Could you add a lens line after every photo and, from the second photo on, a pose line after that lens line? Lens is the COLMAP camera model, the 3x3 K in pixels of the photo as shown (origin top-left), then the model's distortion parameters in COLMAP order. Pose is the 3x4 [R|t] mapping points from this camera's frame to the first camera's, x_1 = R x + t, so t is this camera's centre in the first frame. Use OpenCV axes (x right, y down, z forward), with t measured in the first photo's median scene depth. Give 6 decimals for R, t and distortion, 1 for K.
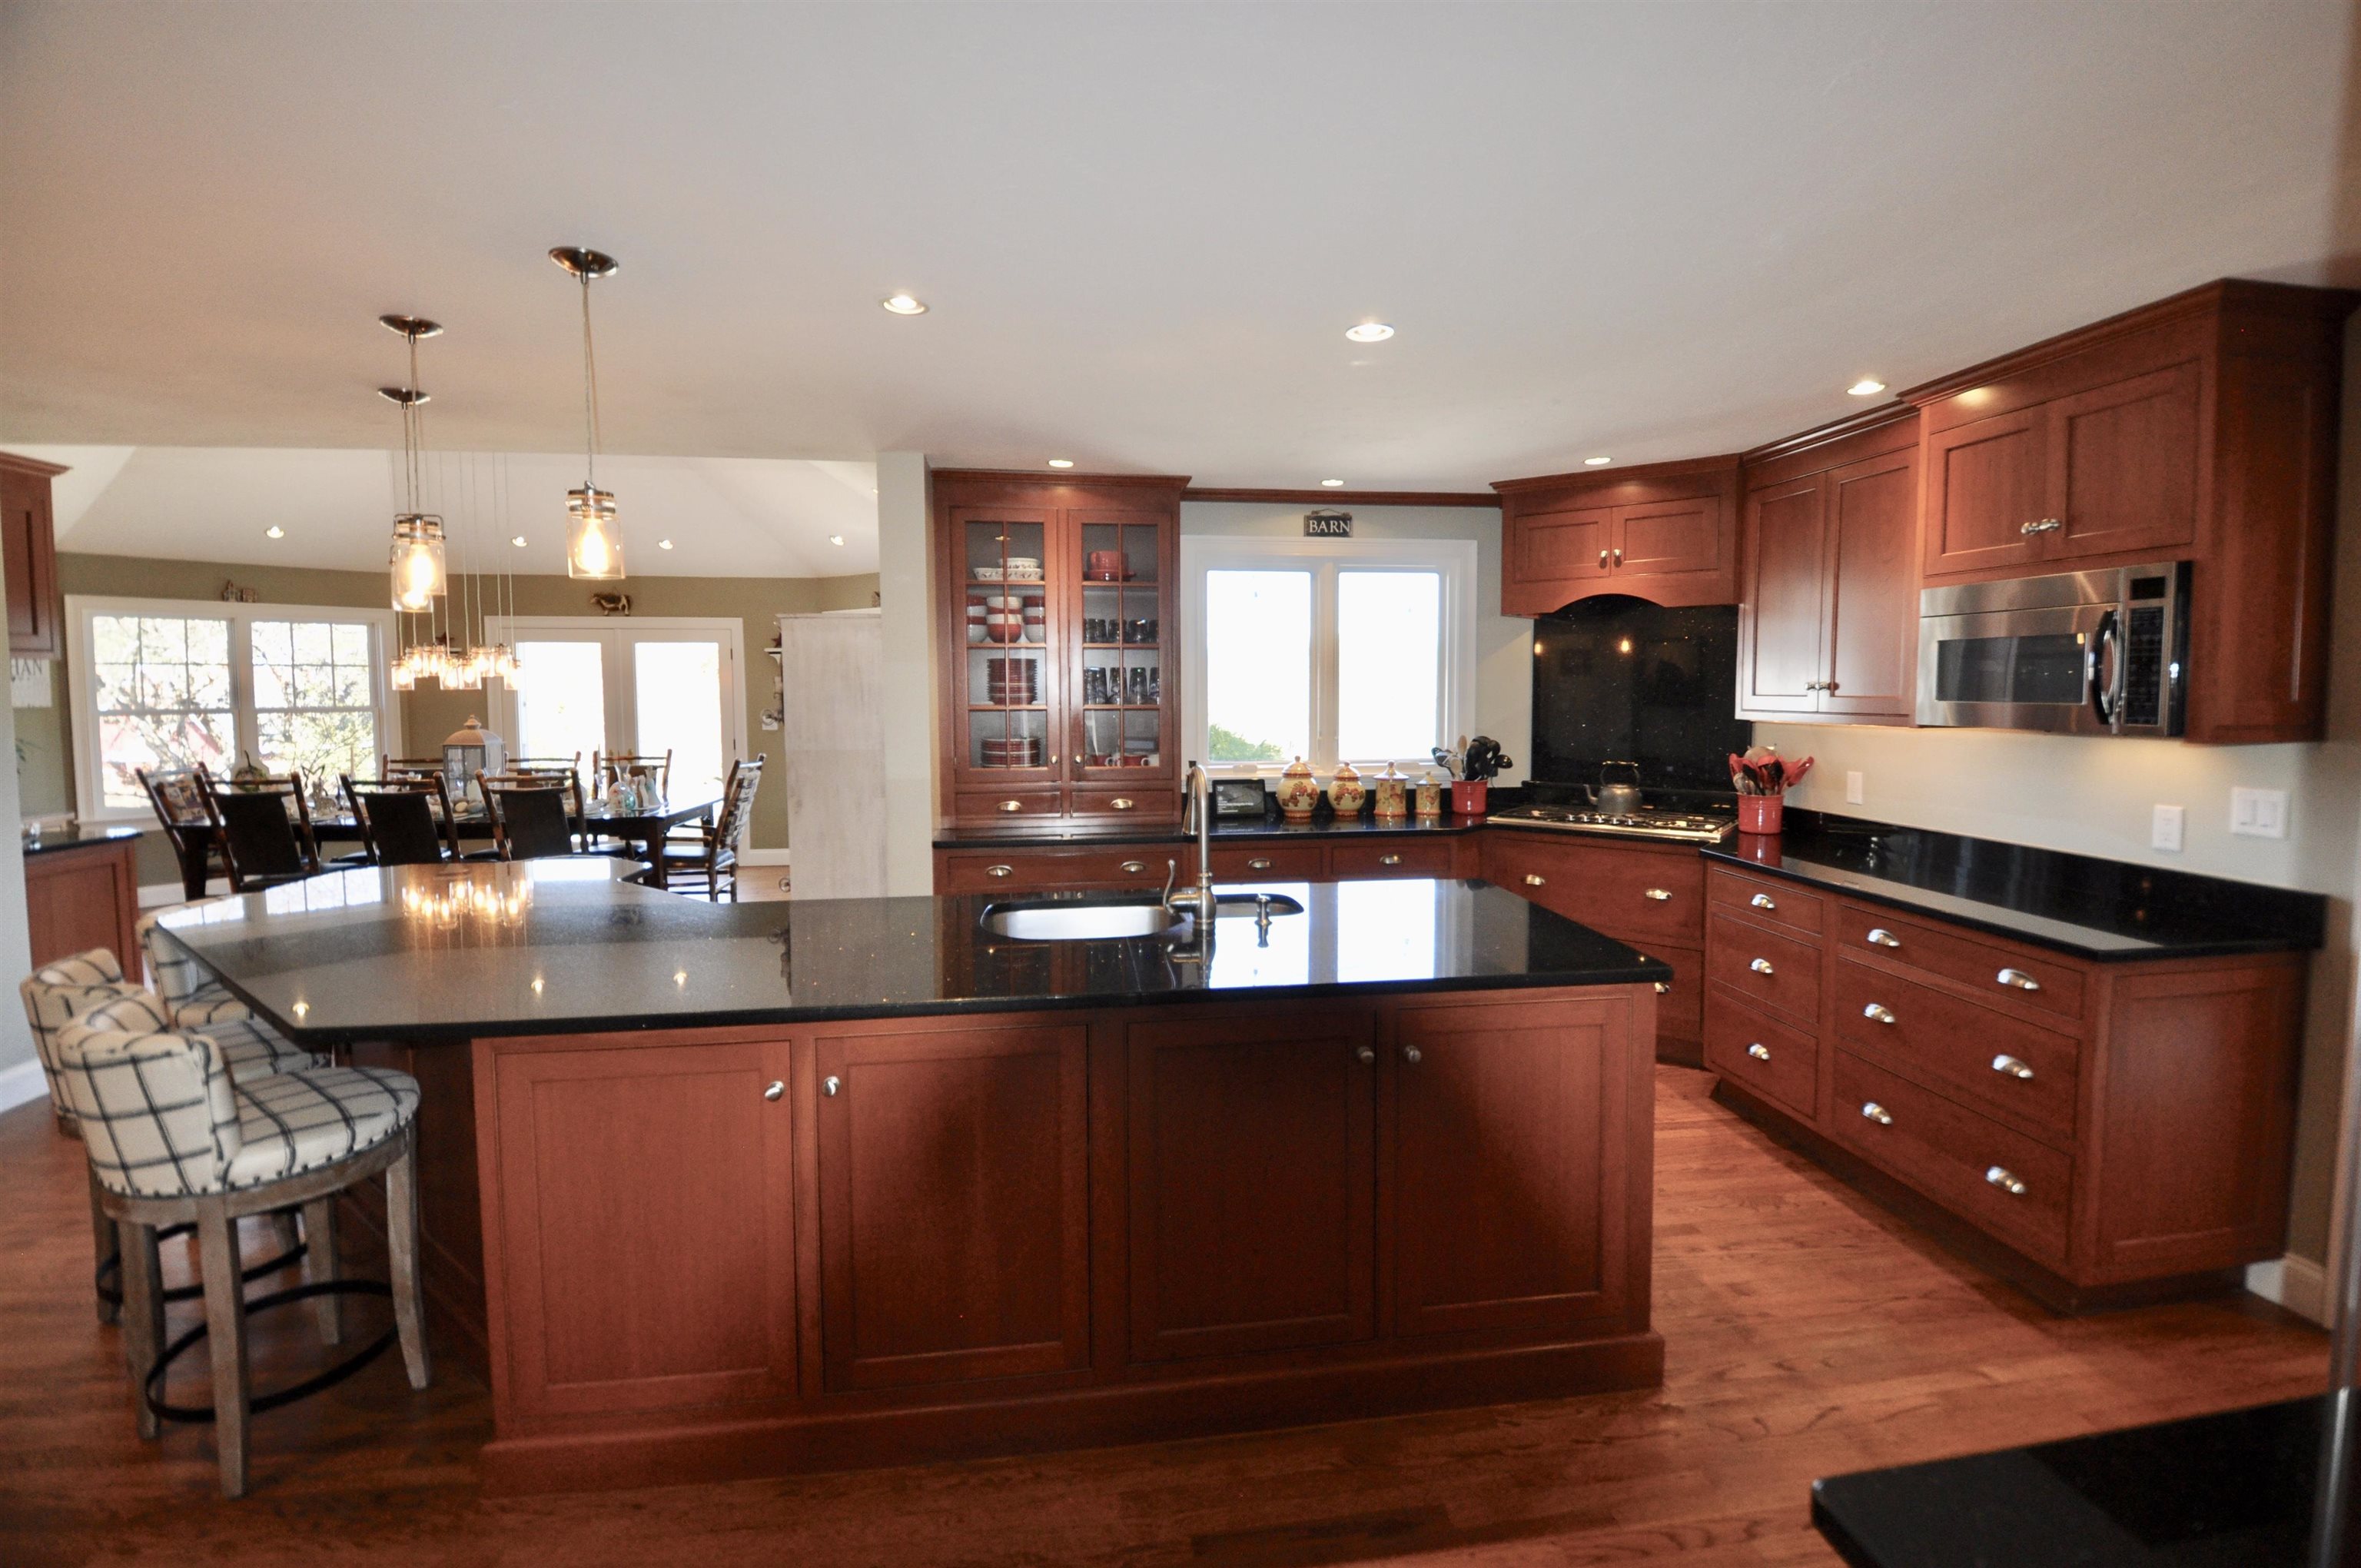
lens RADIAL K [[1038.5, 0, 1222.4], [0, 1038.5, 743.5], [0, 0, 1]] dist [-0.002142, -0.000395]
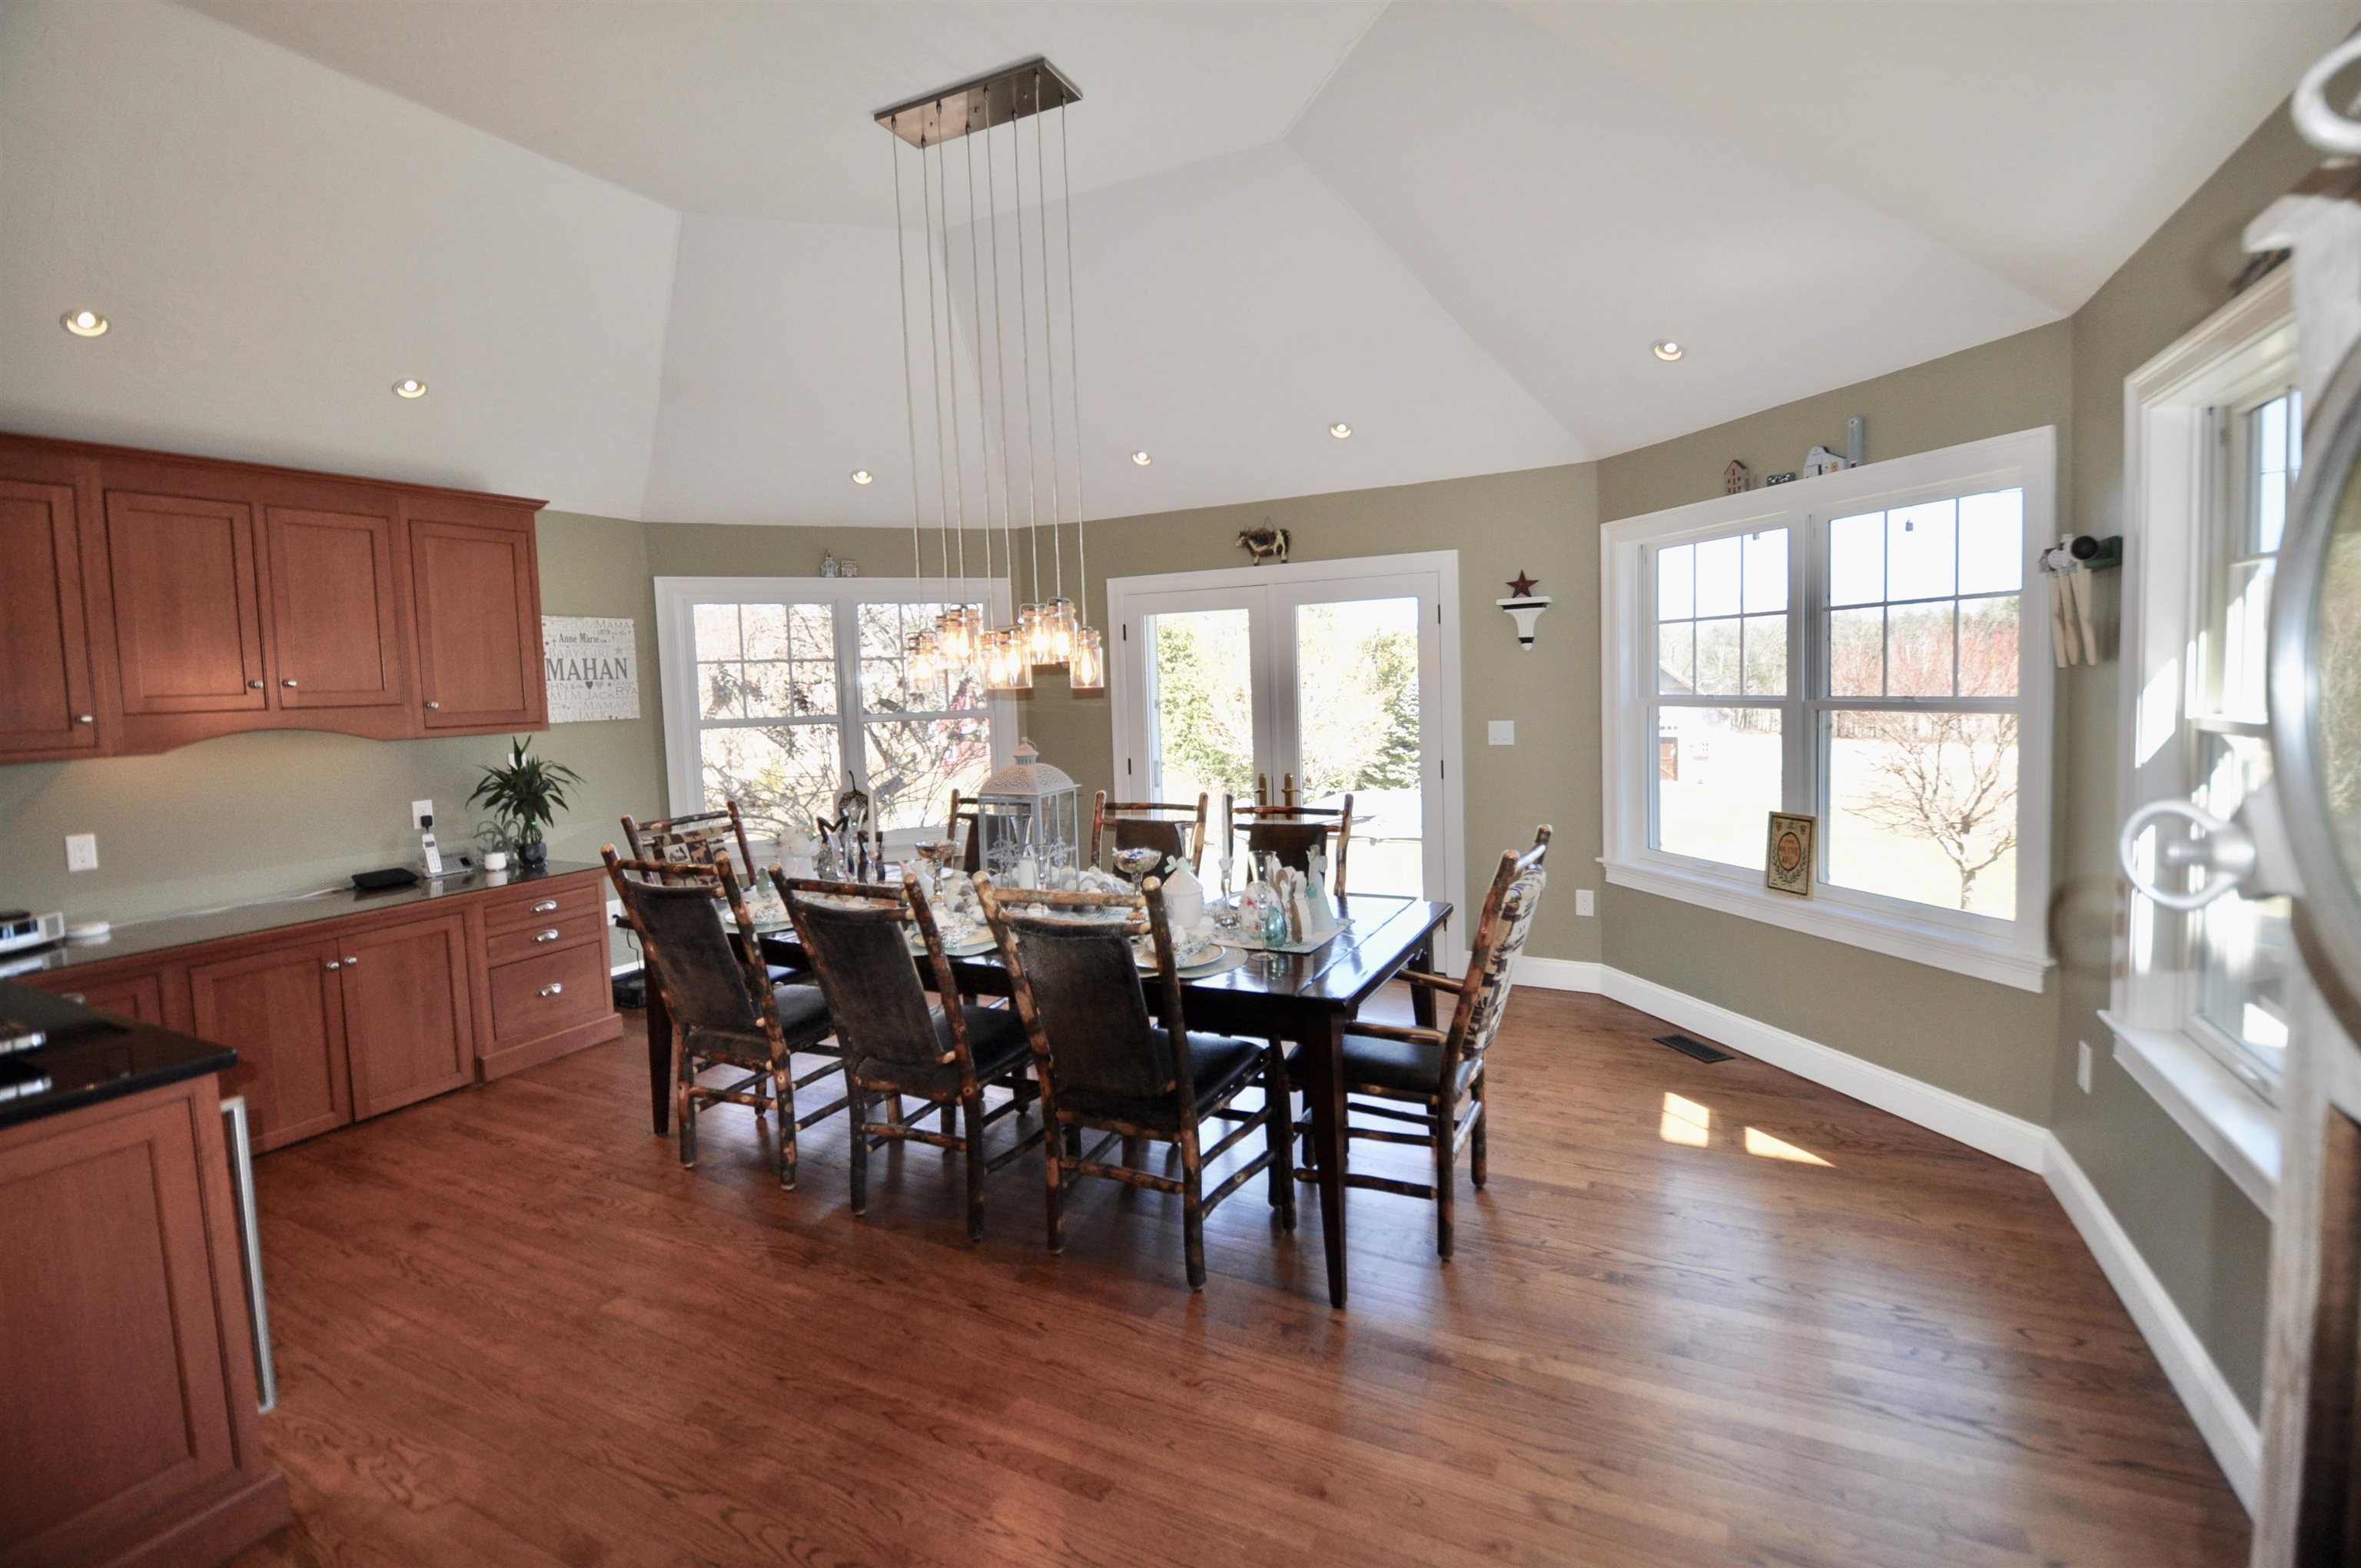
lens RADIAL K [[1038.5, 0, 1222.4], [0, 1038.5, 743.5], [0, 0, 1]] dist [-0.002142, -0.000395]
pose [[0.828390, 0.013127, -0.559998, -0.291442], [-0.001277, 0.999767, 0.021546, -0.031041], [0.560150, -0.017133, 0.828214, 0.529771]]
